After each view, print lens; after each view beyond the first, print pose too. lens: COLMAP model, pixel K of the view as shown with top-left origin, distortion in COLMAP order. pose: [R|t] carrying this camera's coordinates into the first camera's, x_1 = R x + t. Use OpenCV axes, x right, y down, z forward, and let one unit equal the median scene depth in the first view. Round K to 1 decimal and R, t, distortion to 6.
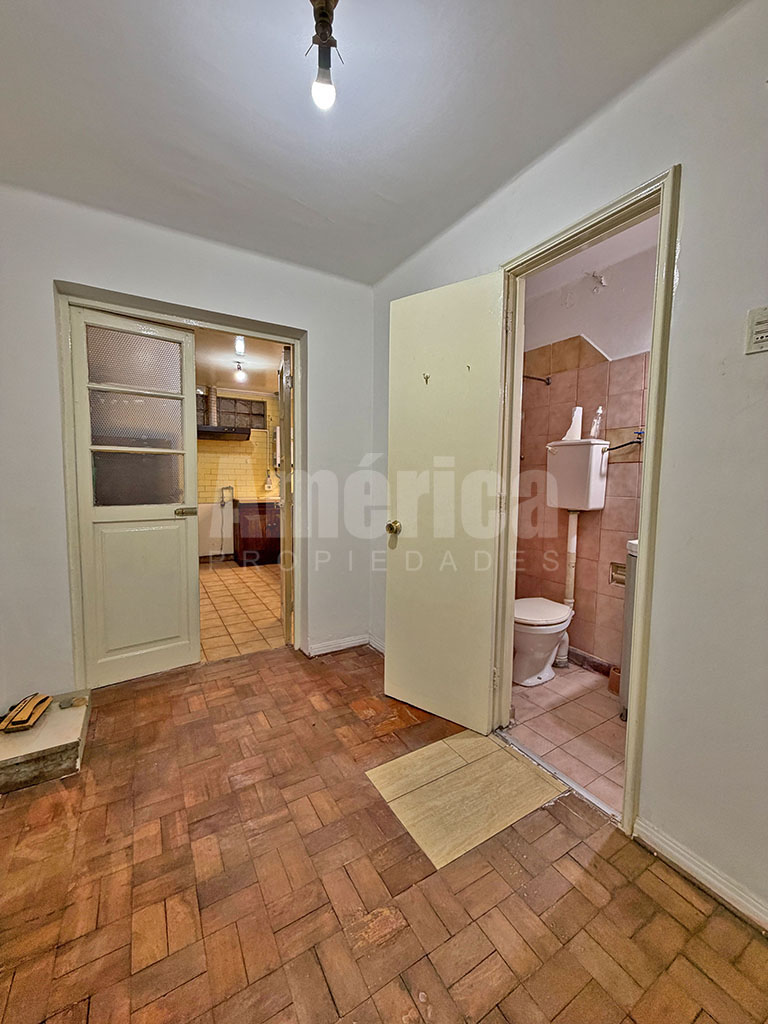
lens RADIAL K [[408.3, 0, 382.4], [0, 408.3, 511.0], [0, 0, 1]] dist [-0.000020, 0.000969]
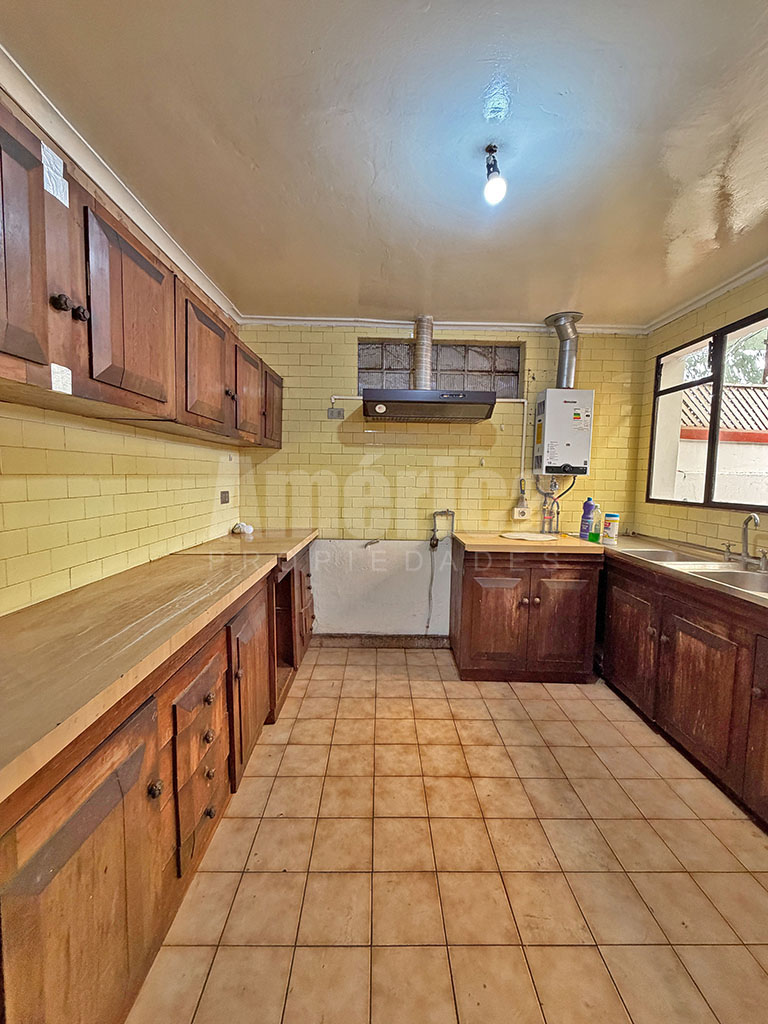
lens RADIAL K [[408.3, 0, 382.6], [0, 408.3, 508.7], [0, 0, 1]] dist [-0.000020, 0.000969]
pose [[0.867223, 0.043593, -0.496008, -0.186007], [-0.048651, 0.998812, 0.002720, -0.059384], [0.495537, 0.021772, 0.868314, 0.501201]]
